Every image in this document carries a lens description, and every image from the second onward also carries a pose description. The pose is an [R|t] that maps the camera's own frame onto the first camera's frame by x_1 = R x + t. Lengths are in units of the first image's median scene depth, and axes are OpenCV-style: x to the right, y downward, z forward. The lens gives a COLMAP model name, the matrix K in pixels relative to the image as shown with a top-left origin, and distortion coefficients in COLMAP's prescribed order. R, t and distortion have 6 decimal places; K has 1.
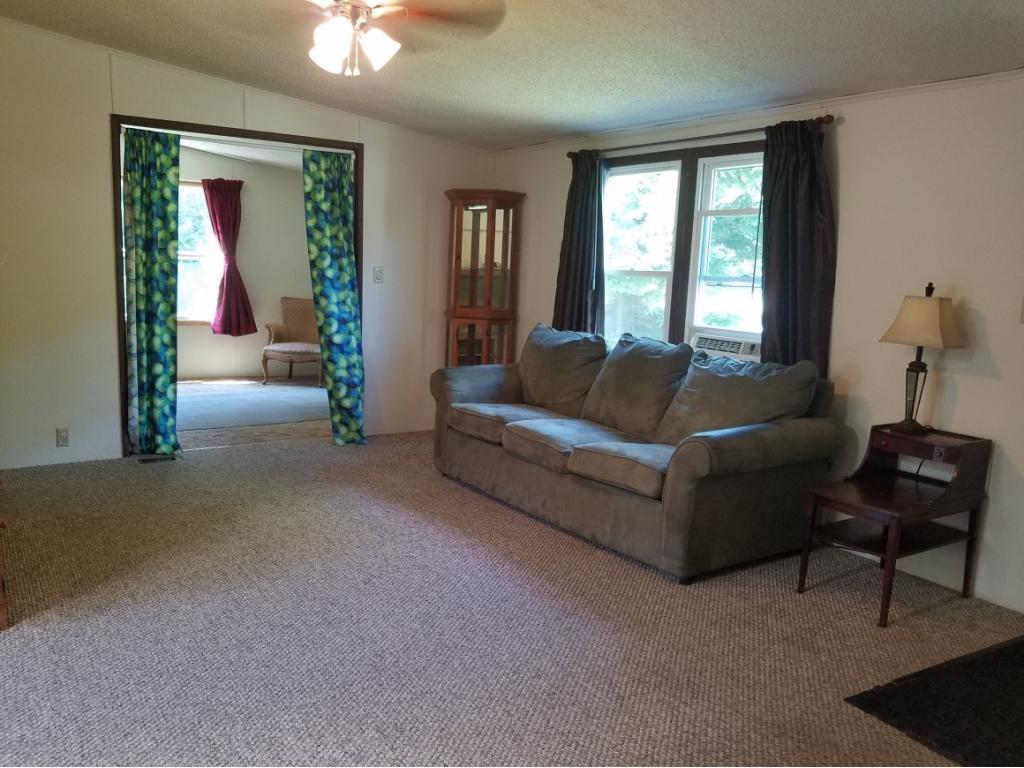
lens RADIAL K [[796.6, 0, 484.4], [0, 796.6, 382.8], [0, 0, 1]] dist [-0.038577, -0.000277]
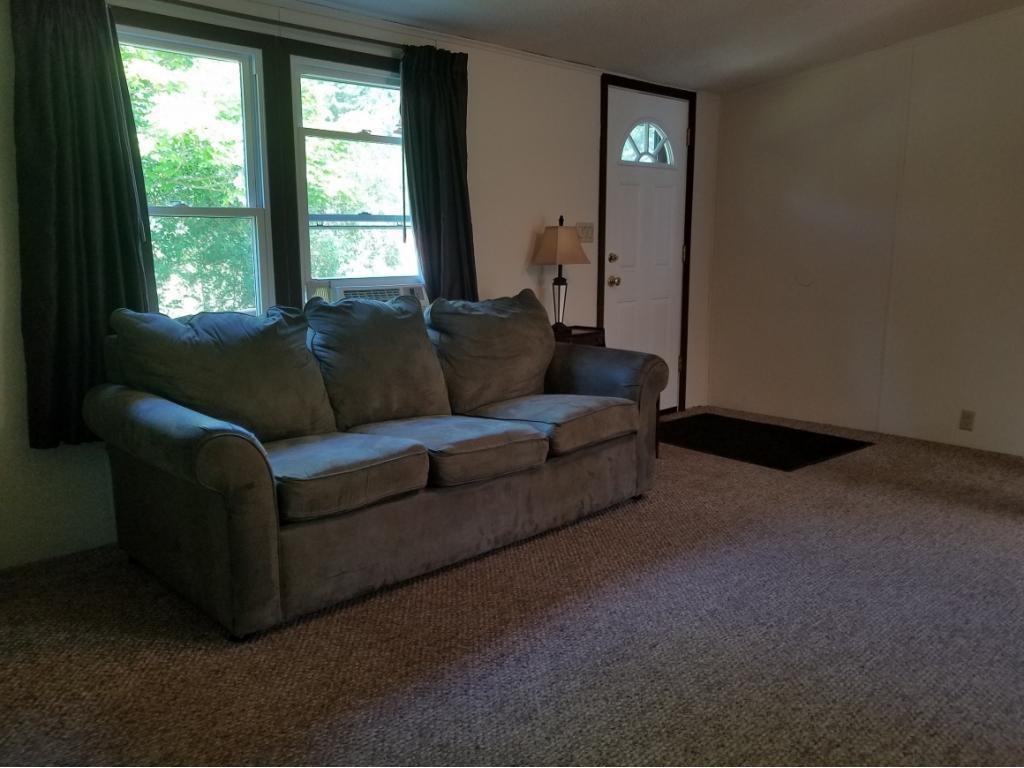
lens RADIAL K [[789.8, 0, 498.2], [0, 789.8, 382.4], [0, 0, 1]] dist [-0.008272, -0.004043]
pose [[-0.149603, -0.220023, 0.963955, -0.601549], [0.137404, 0.960840, 0.240637, -0.154422], [-0.979152, 0.168452, -0.113513, 1.049426]]
